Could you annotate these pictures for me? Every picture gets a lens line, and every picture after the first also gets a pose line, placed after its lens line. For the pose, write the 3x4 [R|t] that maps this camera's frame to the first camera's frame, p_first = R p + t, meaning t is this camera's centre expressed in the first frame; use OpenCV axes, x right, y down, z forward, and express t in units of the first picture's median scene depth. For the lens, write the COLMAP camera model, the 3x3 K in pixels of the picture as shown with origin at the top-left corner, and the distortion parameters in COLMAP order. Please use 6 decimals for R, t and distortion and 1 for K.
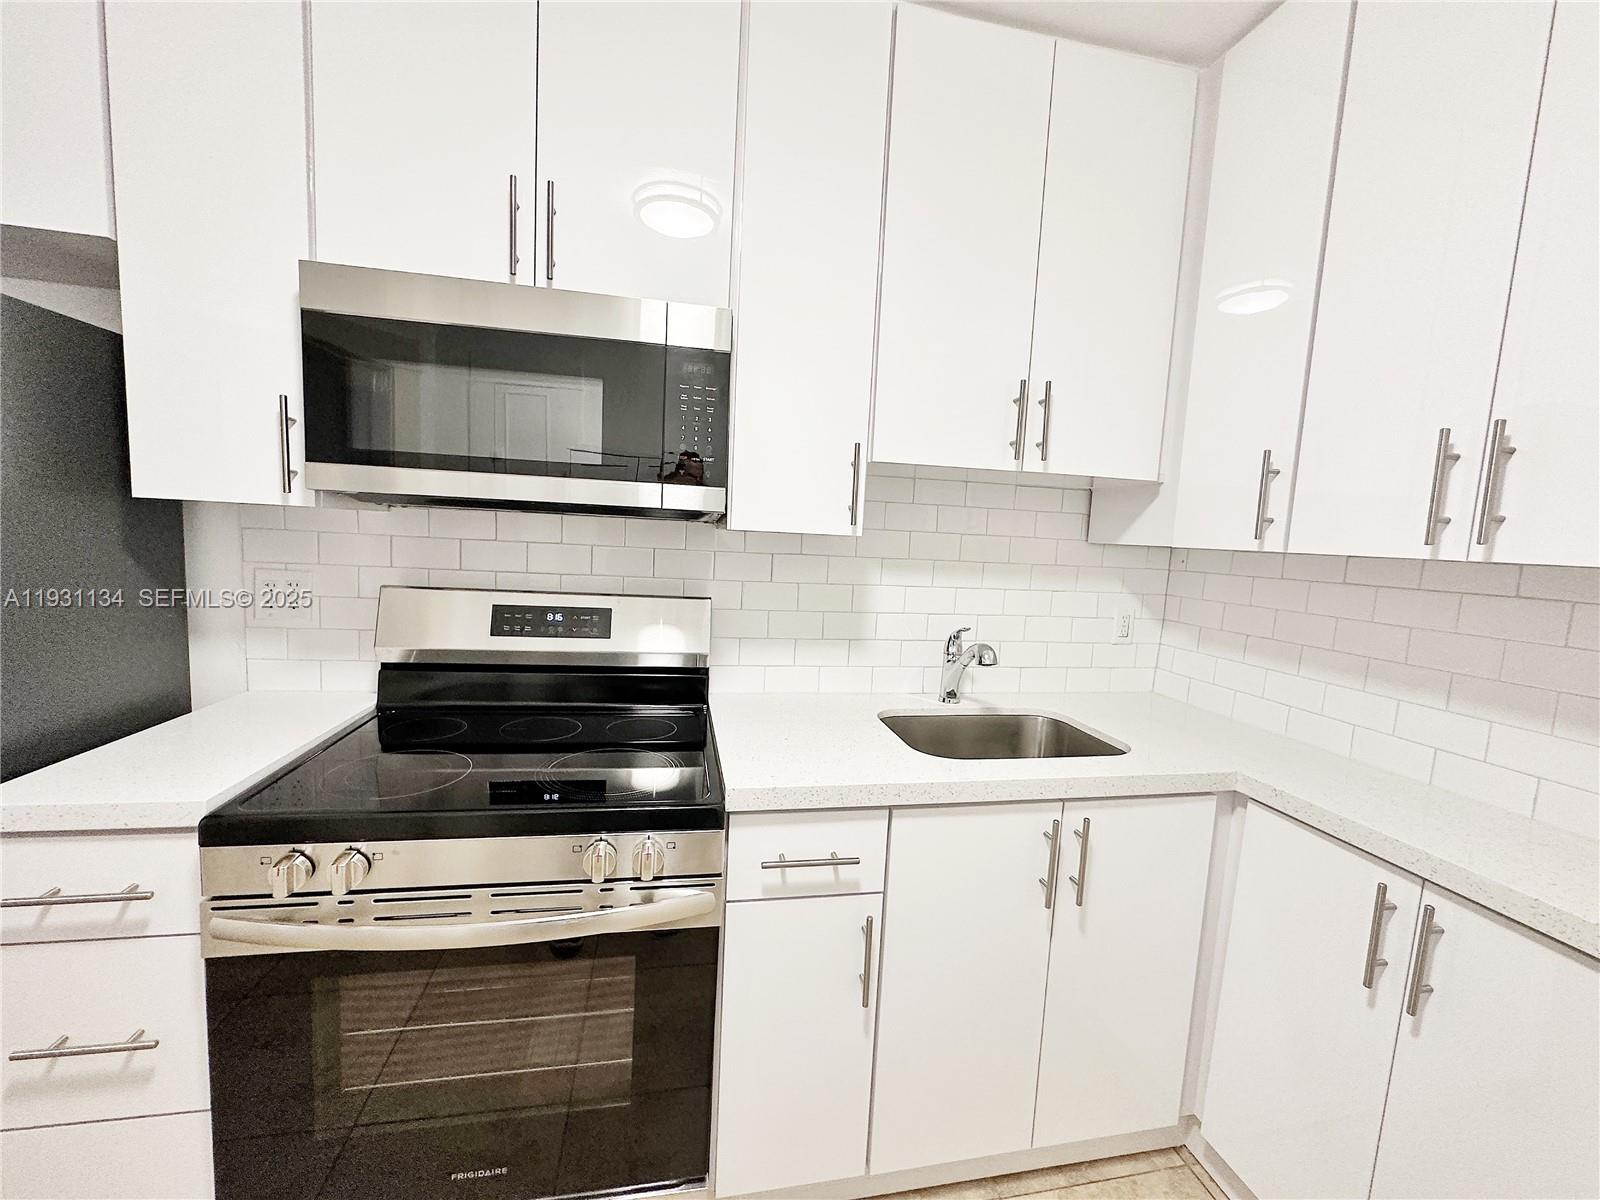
lens RADIAL K [[641.6, 0, 800.2], [0, 641.6, 600.7], [0, 0, 1]] dist [-0.002331, 0.000503]
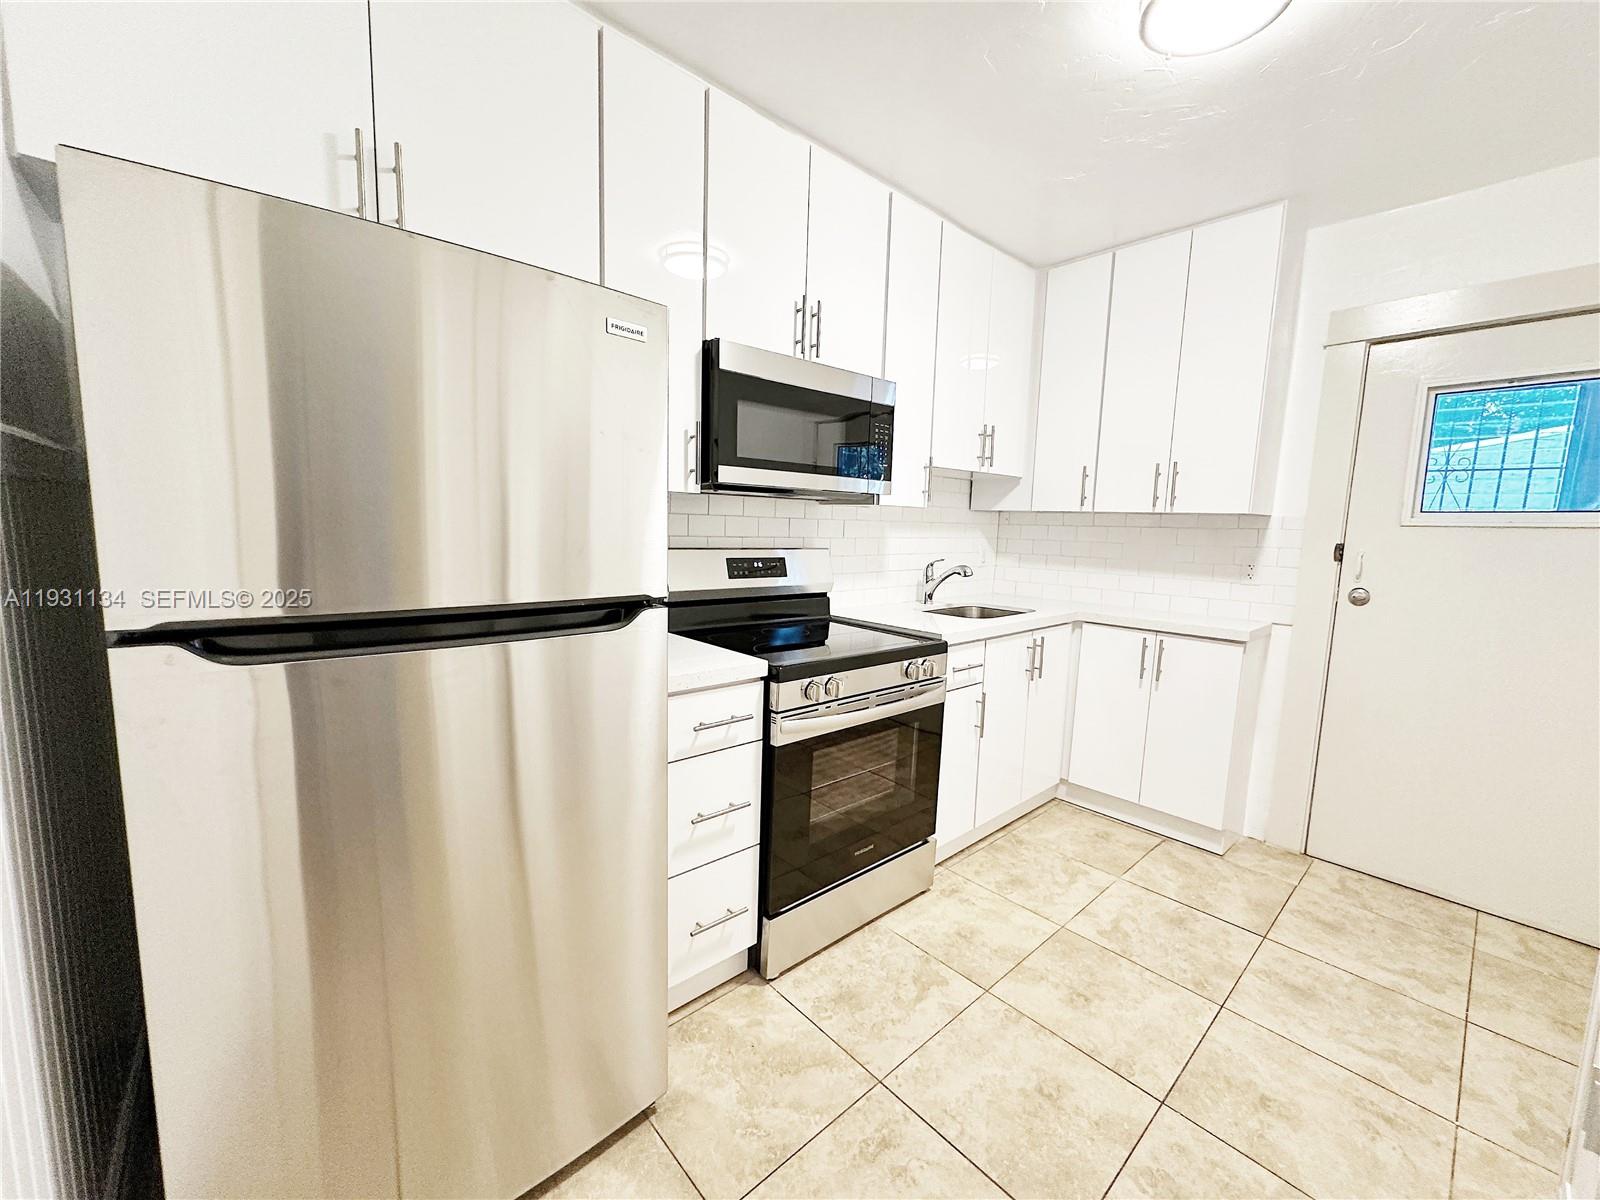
lens RADIAL K [[641.6, 0, 799.9], [0, 641.6, 601.8], [0, 0, 1]] dist [-0.002331, 0.000503]
pose [[0.859709, -0.089938, 0.502803, -1.253085], [0.069849, 0.995829, 0.058697, 0.036082], [-0.505985, -0.015342, 0.862406, -0.422064]]
